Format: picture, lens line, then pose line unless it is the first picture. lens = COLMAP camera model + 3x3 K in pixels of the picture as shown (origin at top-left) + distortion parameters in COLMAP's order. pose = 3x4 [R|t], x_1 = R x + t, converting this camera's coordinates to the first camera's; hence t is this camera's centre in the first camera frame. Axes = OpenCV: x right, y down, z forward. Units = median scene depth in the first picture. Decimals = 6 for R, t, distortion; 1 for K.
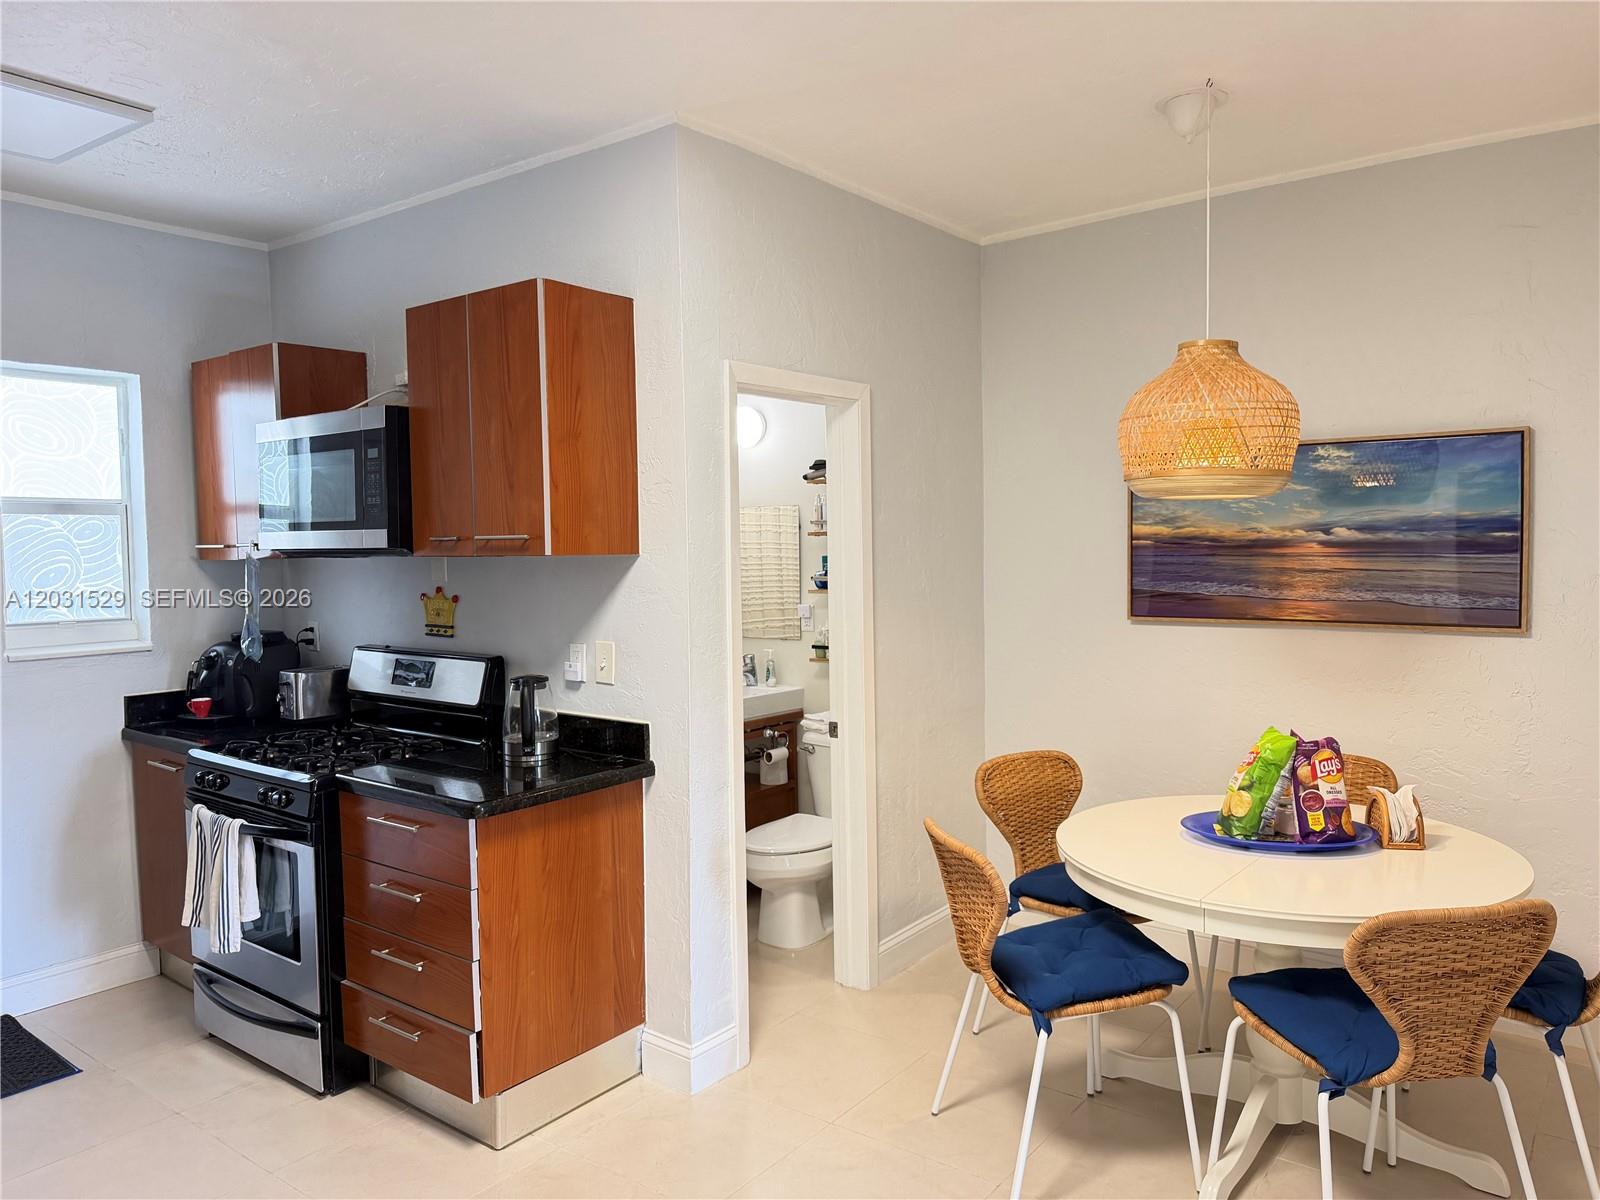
lens RADIAL K [[1133.4, 0, 800.0], [0, 1133.4, 600.0], [0, 0, 1]] dist [-0.000754, -0.001451]
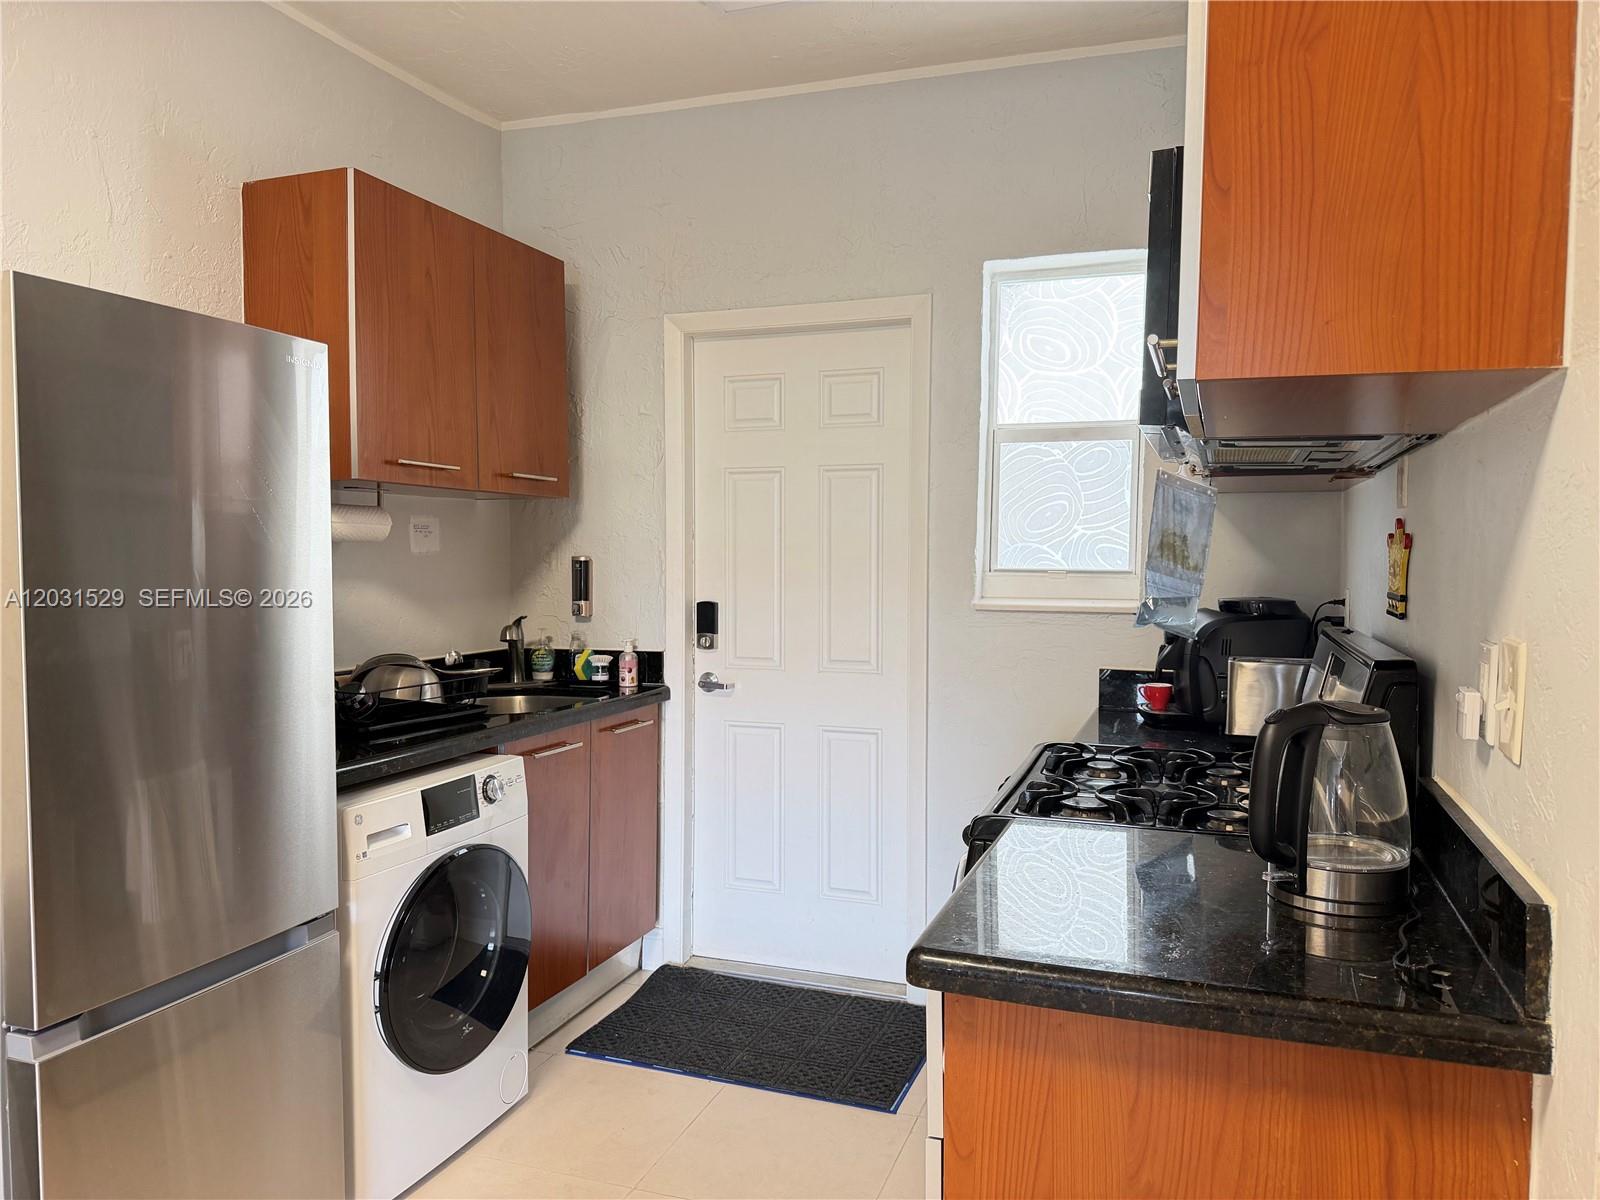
lens RADIAL K [[1115.7, 0, 801.5], [0, 1115.7, 625.4], [0, 0, 1]] dist [0.002546, -0.001500]
pose [[0.294702, 0.072707, -0.952819, 0.075805], [-0.054841, 0.996745, 0.059097, 0.020567], [0.954014, 0.034838, 0.297730, 0.579209]]
